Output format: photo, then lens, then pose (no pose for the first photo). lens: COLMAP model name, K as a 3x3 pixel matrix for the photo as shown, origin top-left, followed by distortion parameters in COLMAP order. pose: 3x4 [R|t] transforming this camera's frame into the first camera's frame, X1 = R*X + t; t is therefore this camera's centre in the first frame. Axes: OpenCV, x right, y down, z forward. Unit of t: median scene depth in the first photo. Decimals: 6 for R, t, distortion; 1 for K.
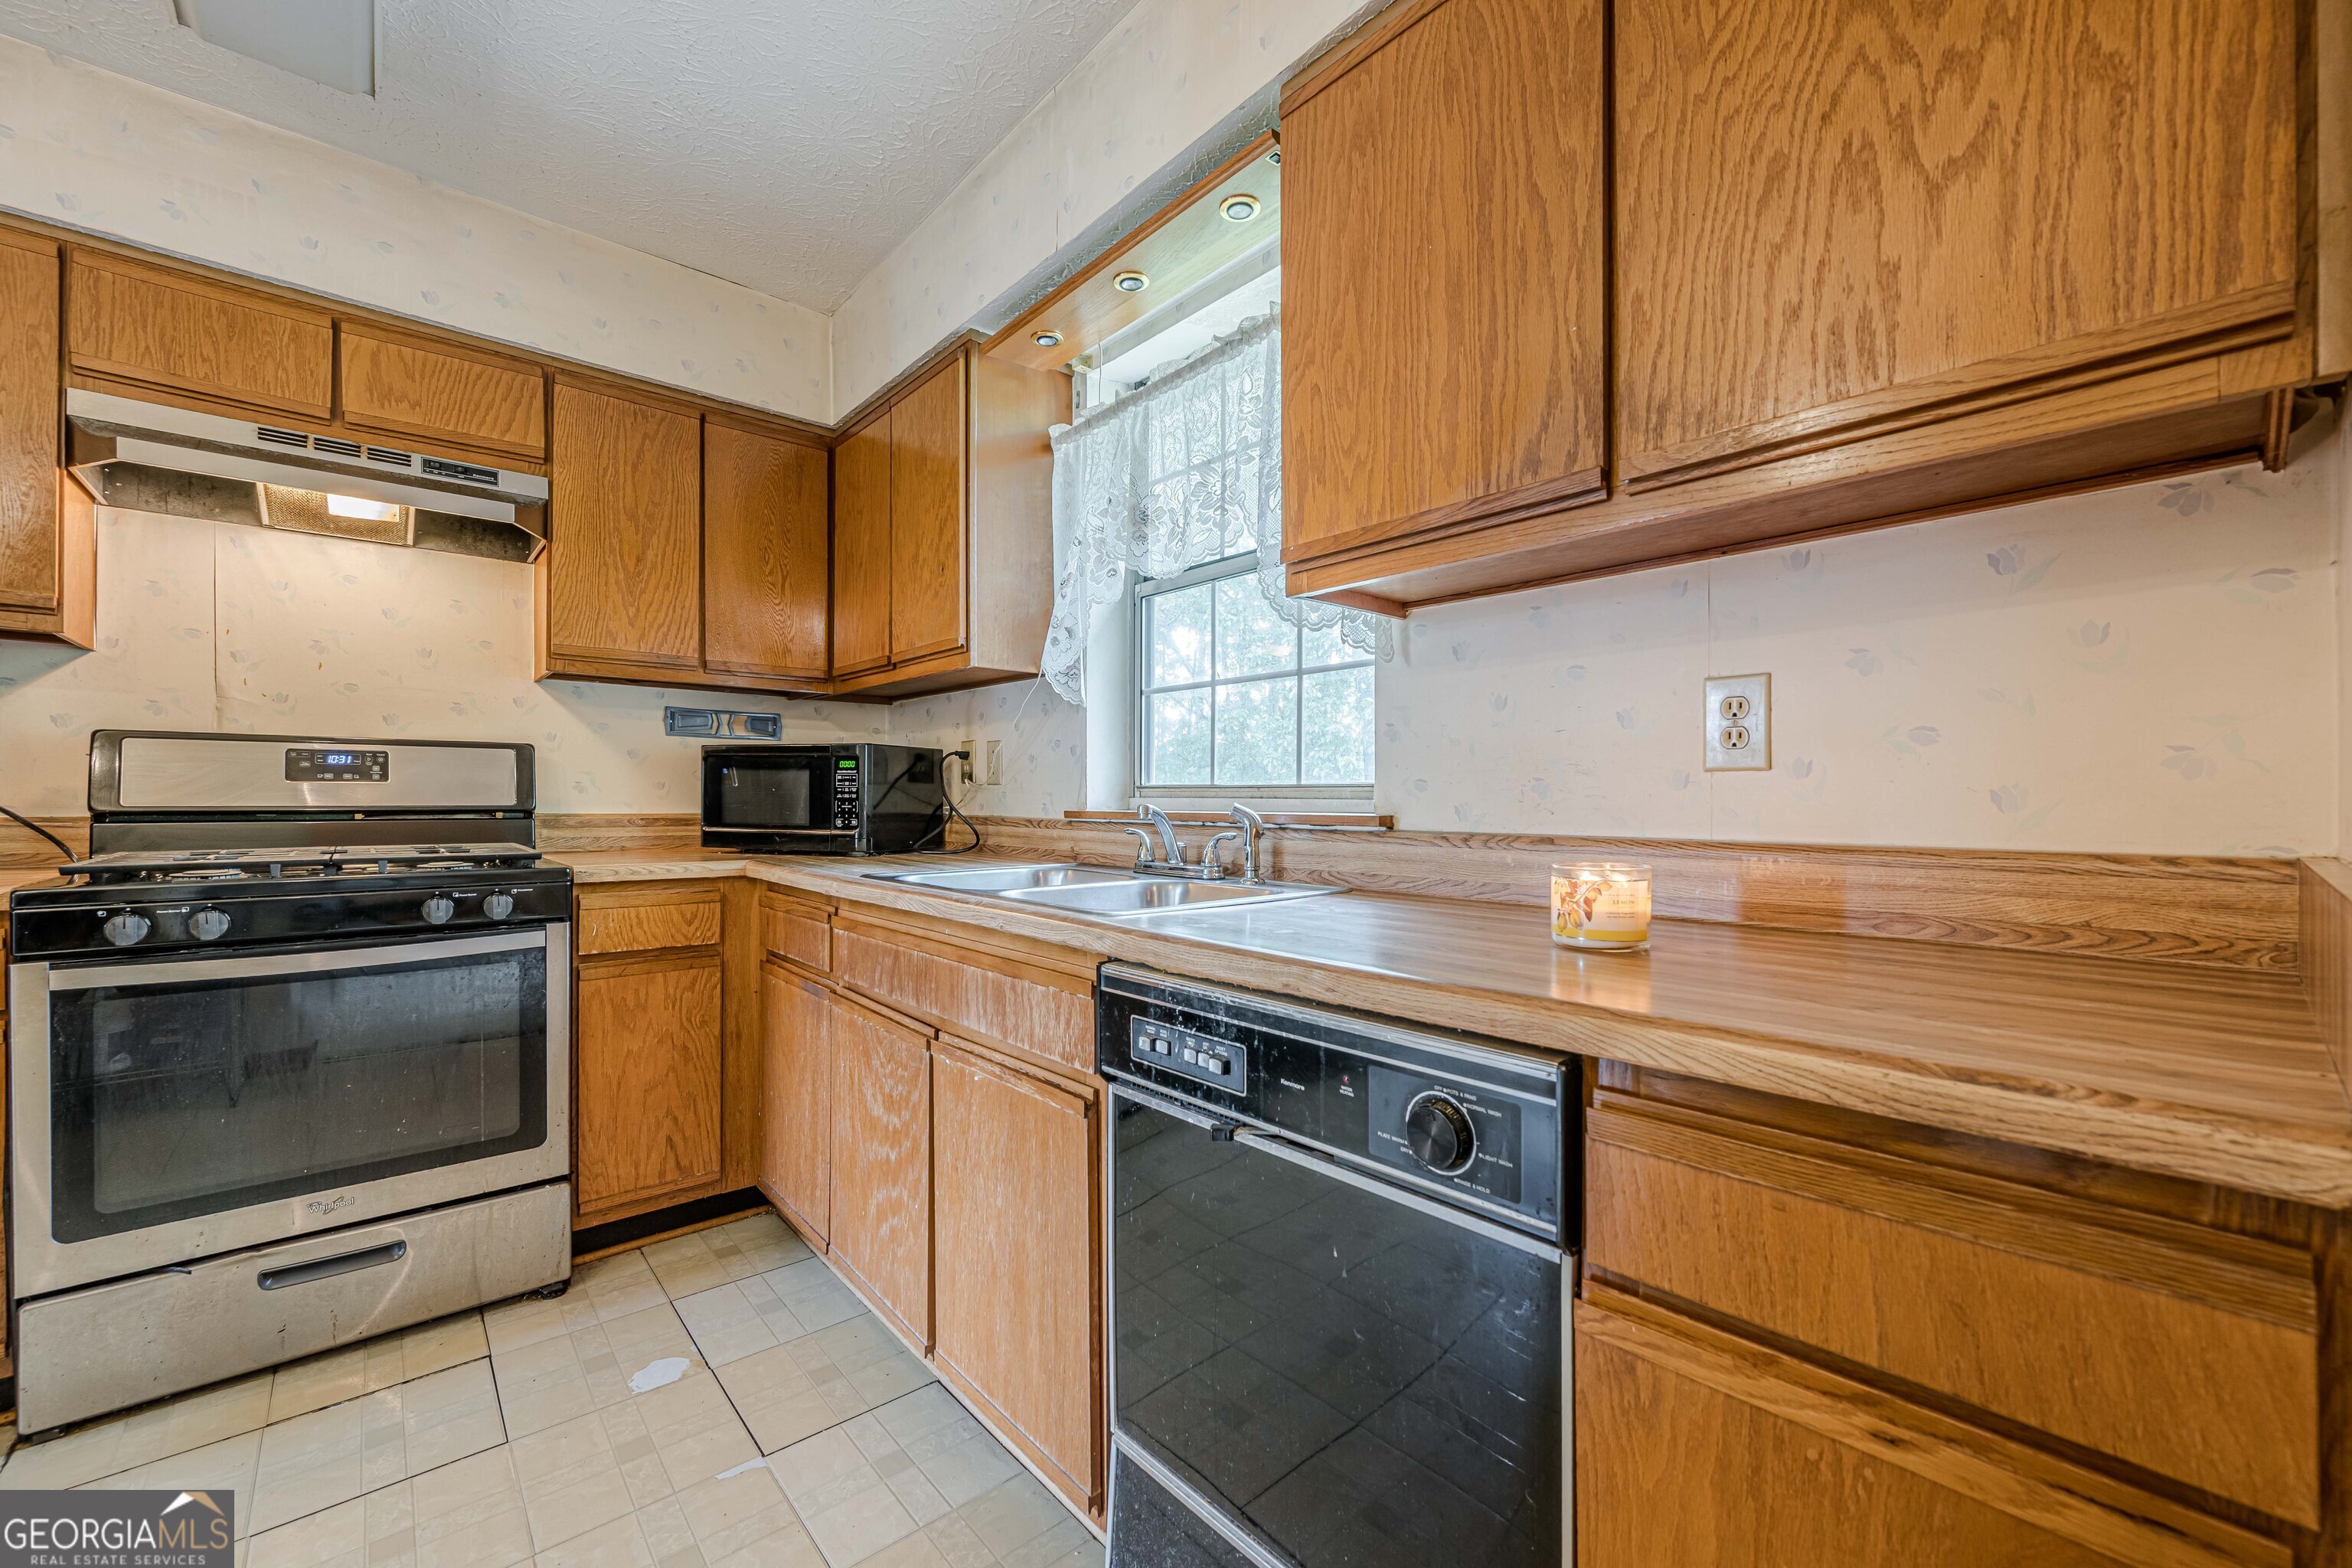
lens RADIAL K [[935.3, 0, 1197.8], [0, 935.3, 797.6], [0, 0, 1]] dist [-0.001051, 0.000692]
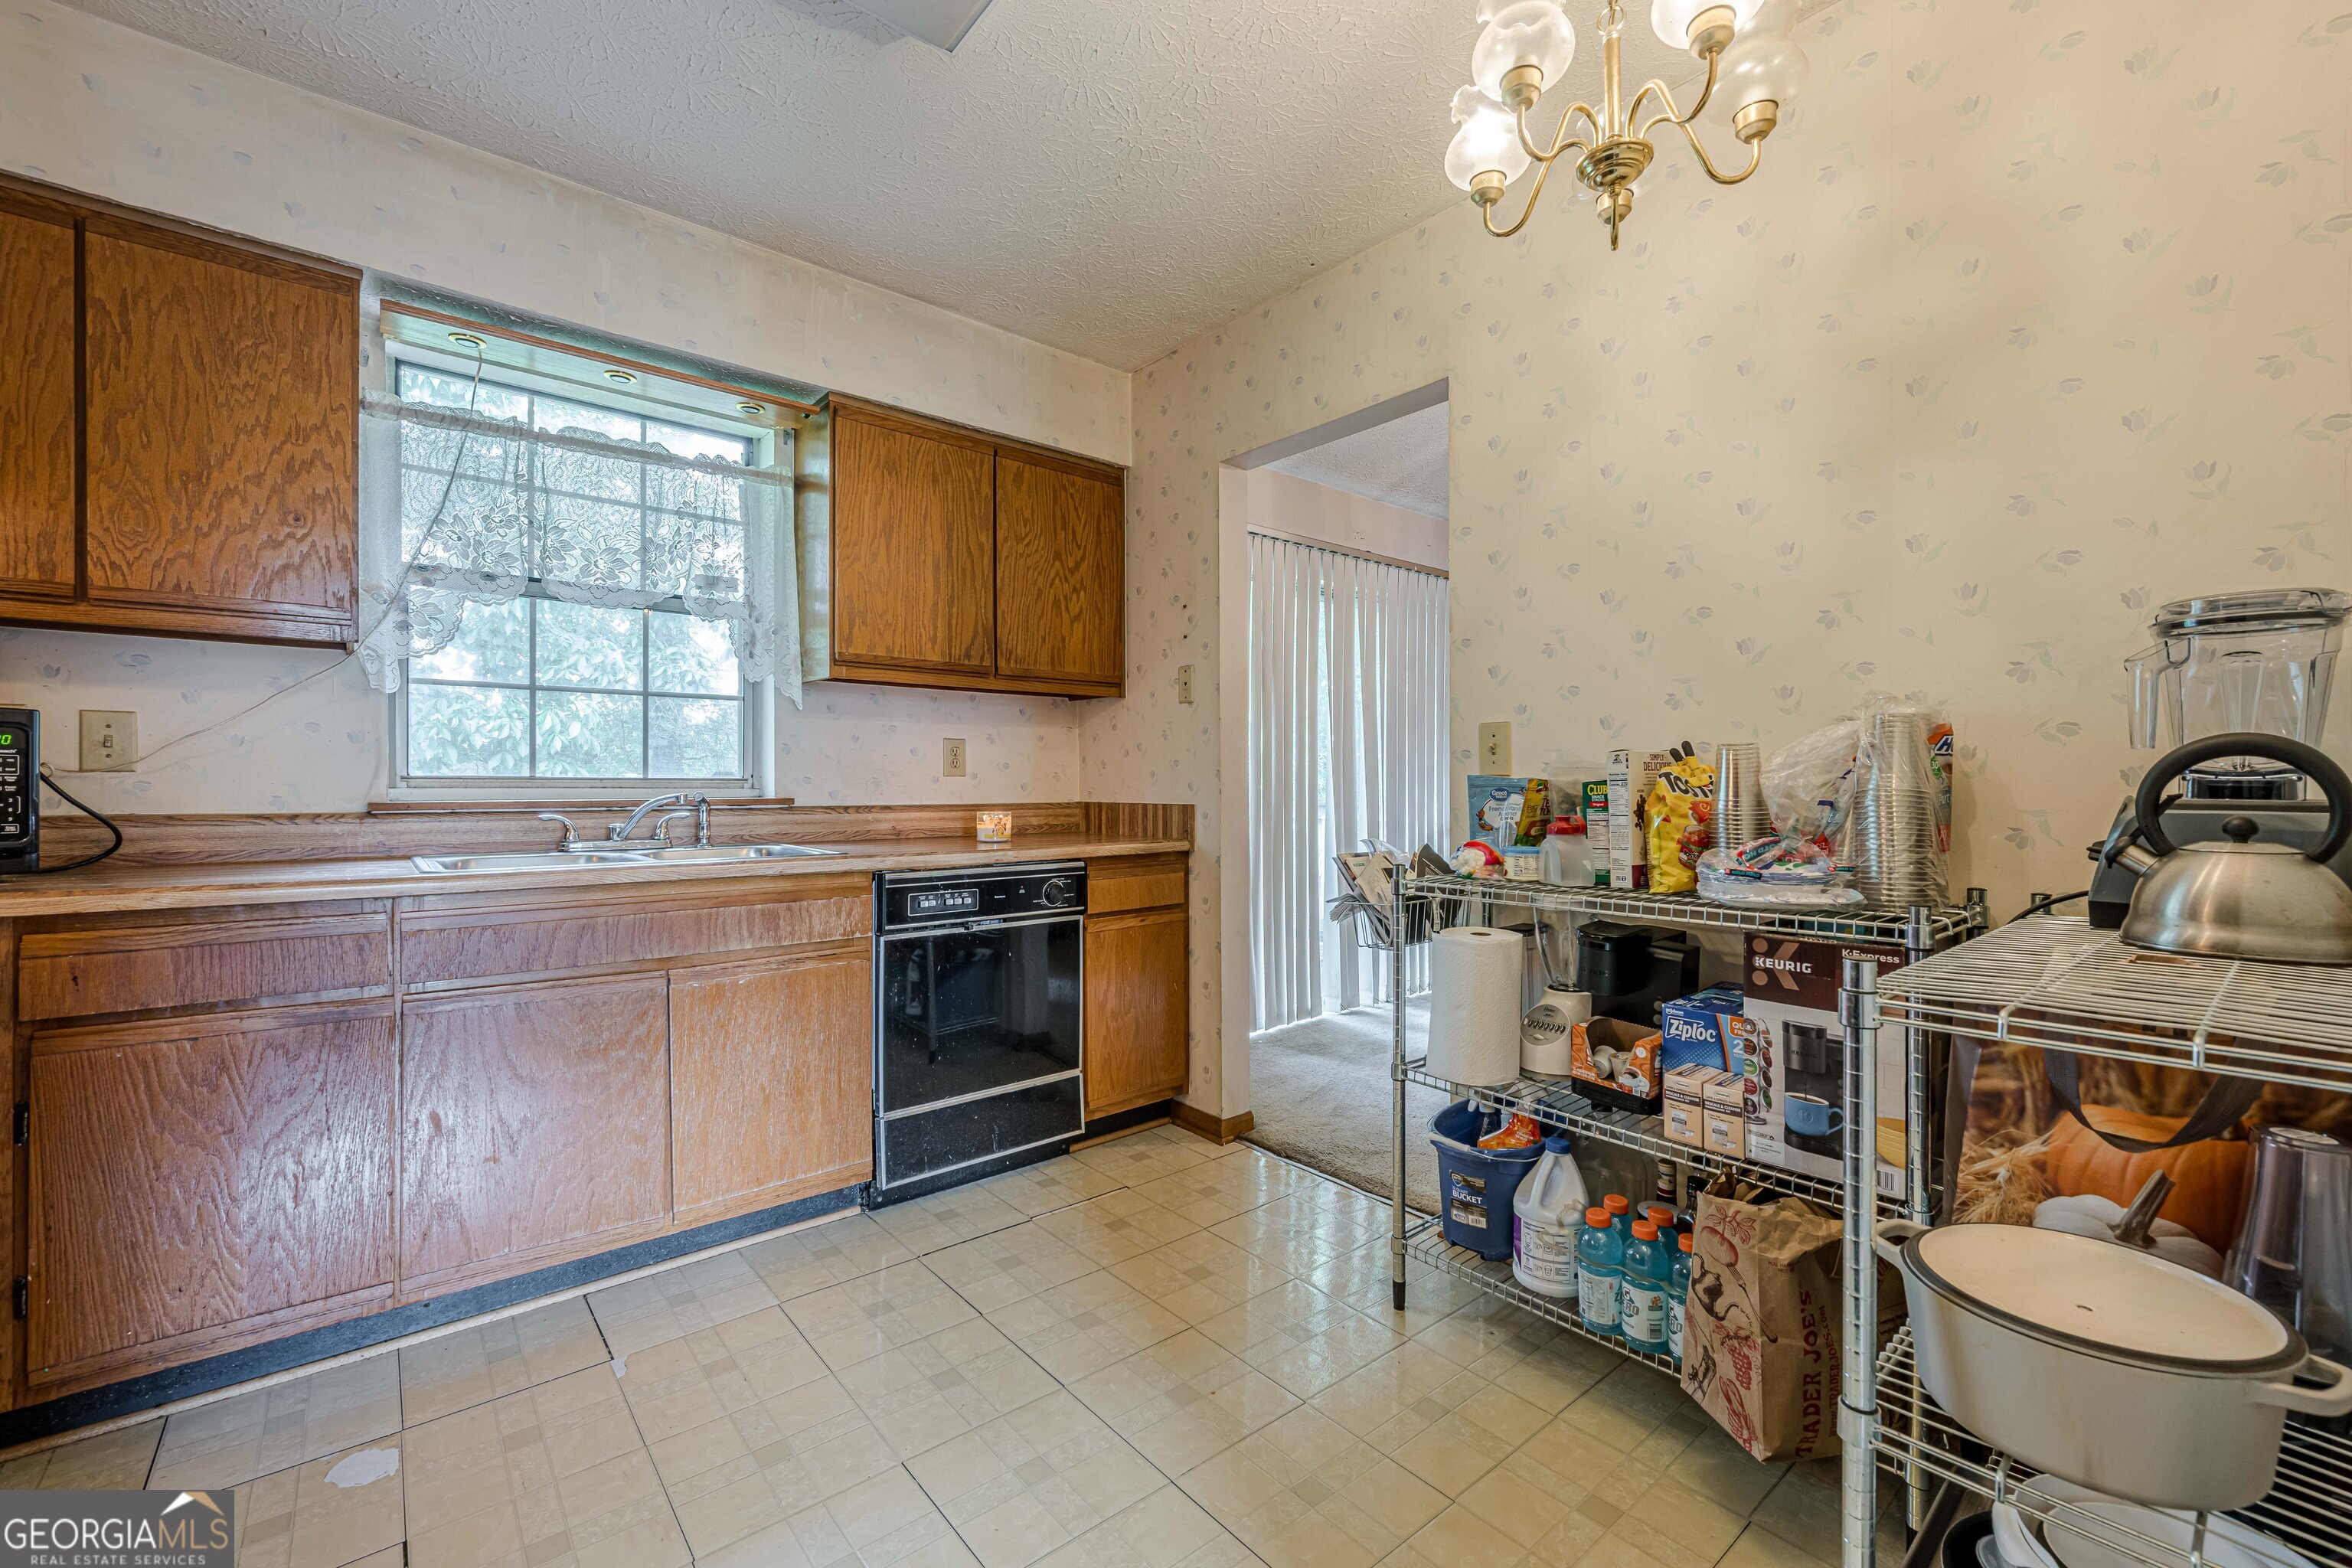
lens RADIAL K [[980.3, 0, 1166.1], [0, 980.3, 769.5], [0, 0, 1]] dist [-0.000164, -0.000156]
pose [[0.034112, 0.012865, 0.999335, -1.389499], [-0.001832, 0.999916, -0.012810, -0.009989], [-0.999416, -0.001393, 0.034133, 0.227236]]
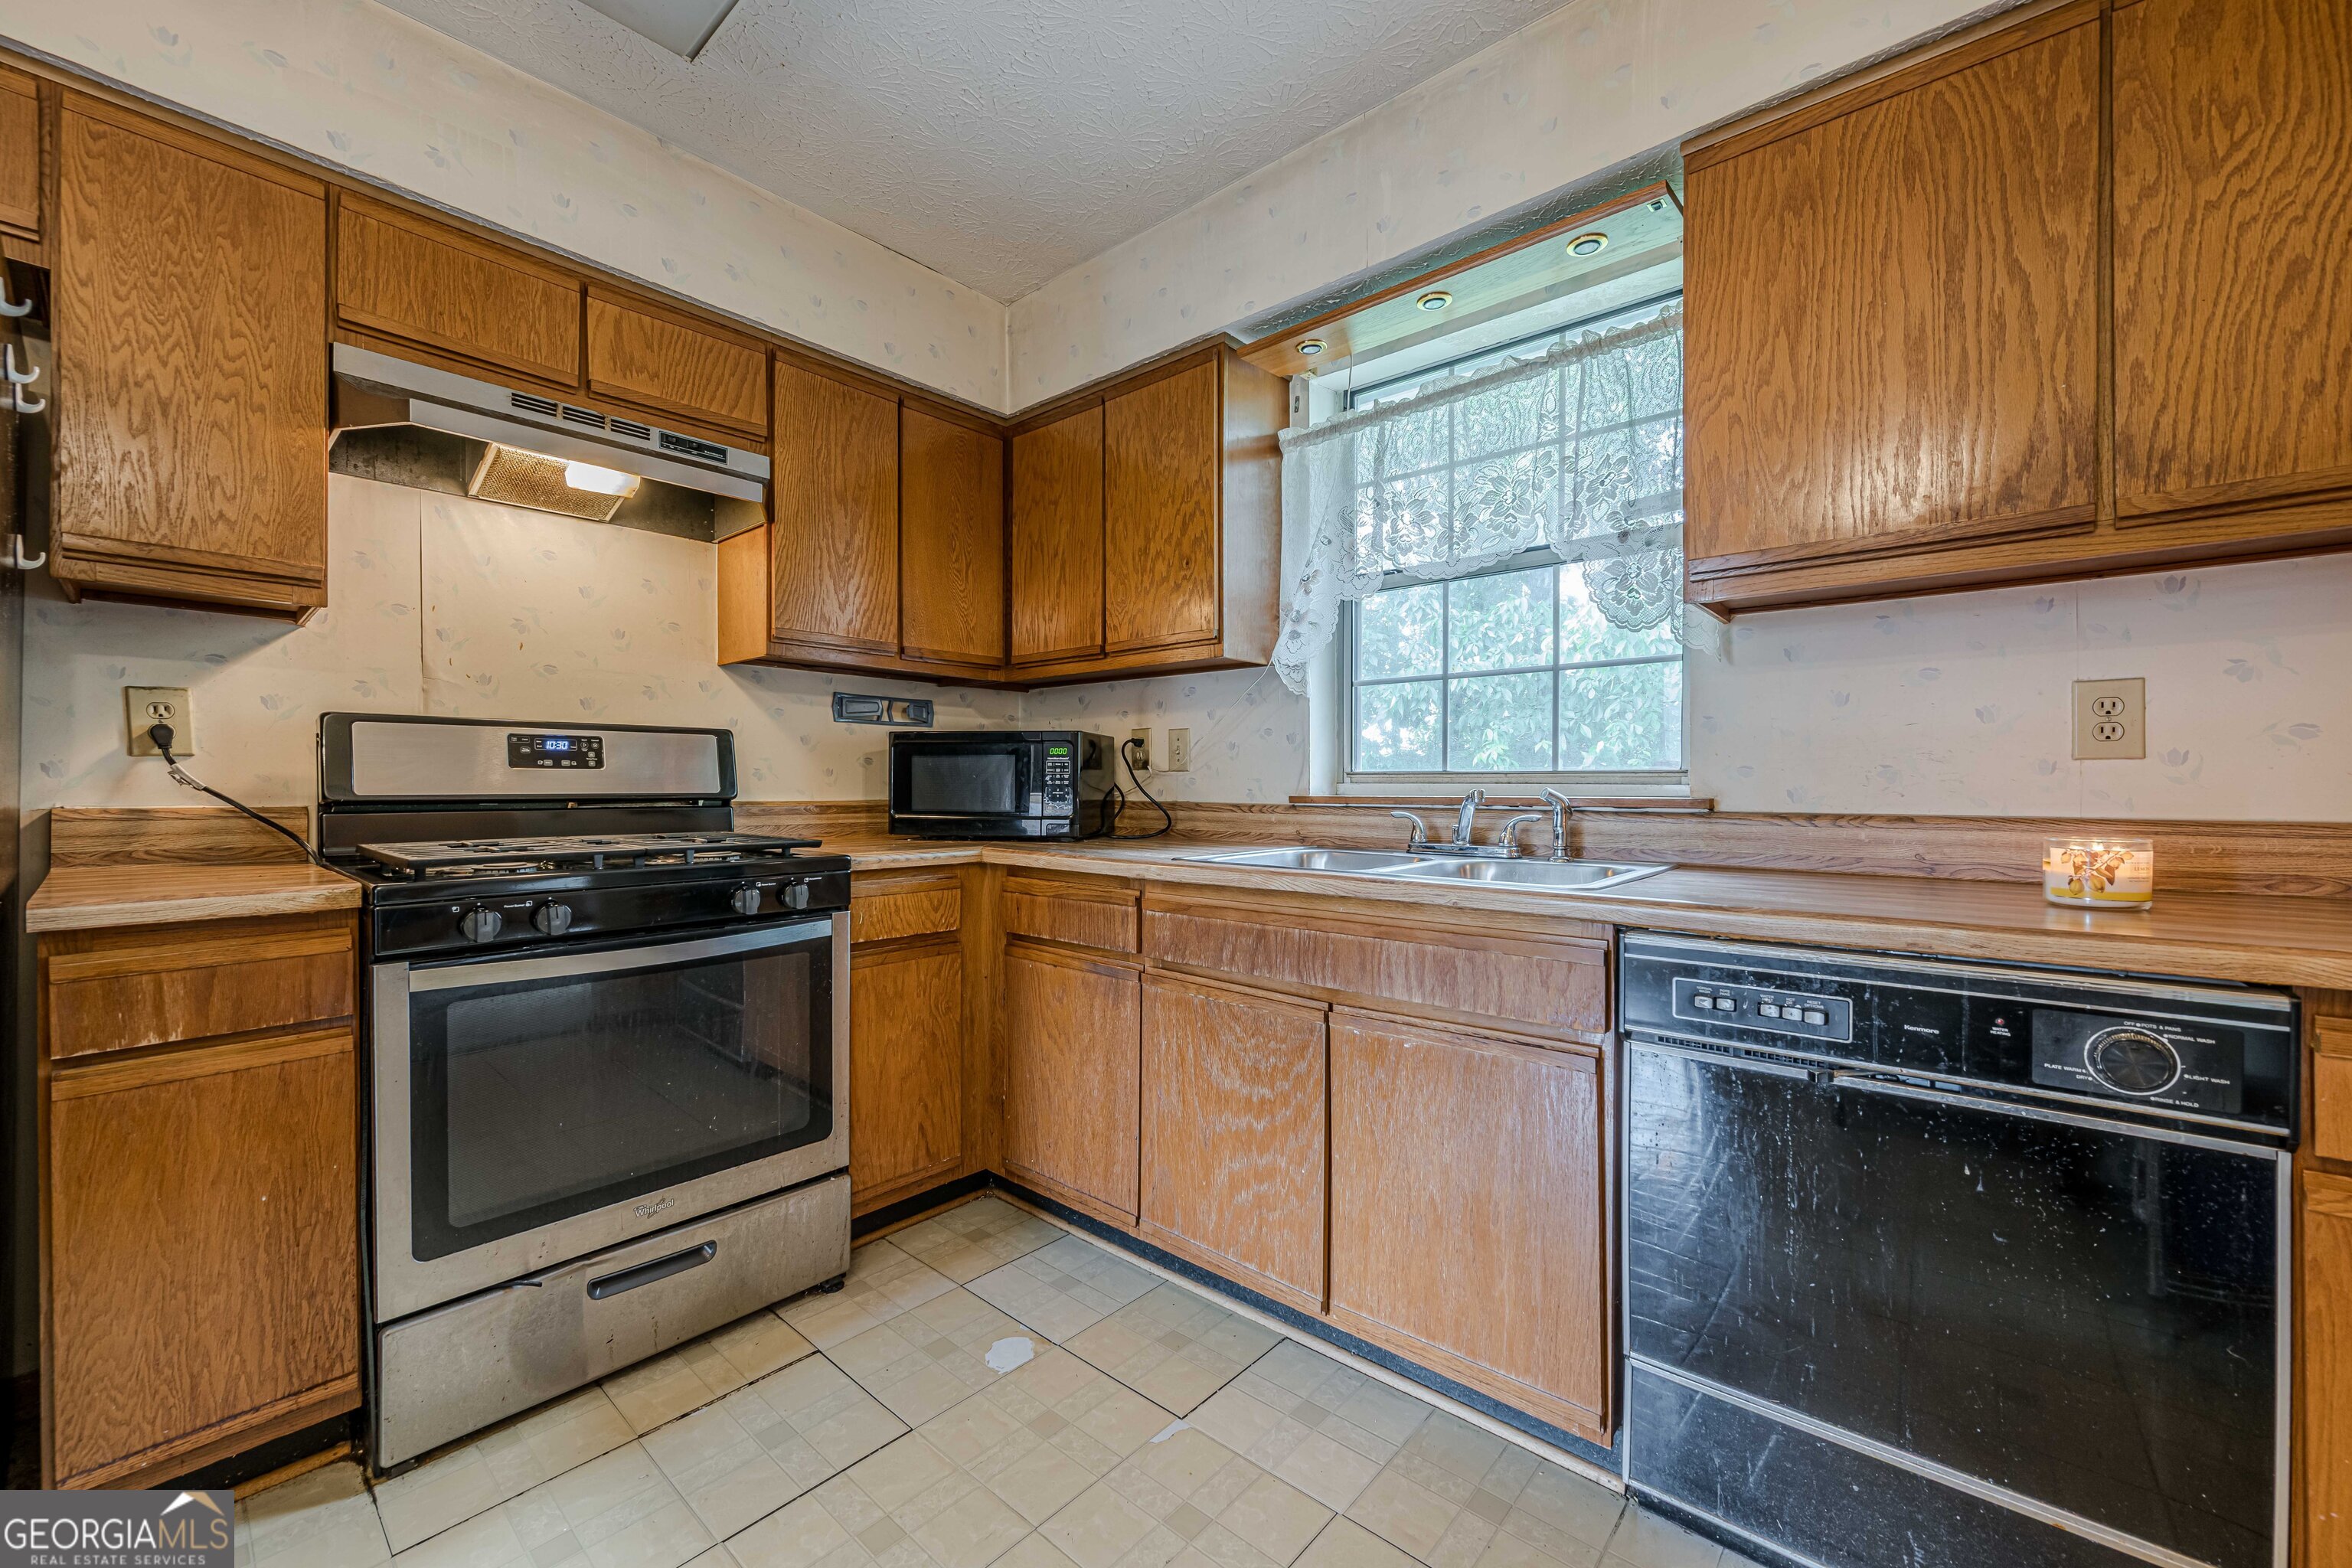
lens RADIAL K [[915.1, 0, 1184.4], [0, 915.1, 786.9], [0, 0, 1]] dist [-0.000901, 0.000888]
pose [[0.991751, -0.002789, 0.128148, -0.500888], [0.002338, 0.999991, 0.003667, -0.000444], [-0.128157, -0.003337, 0.991748, -0.004775]]
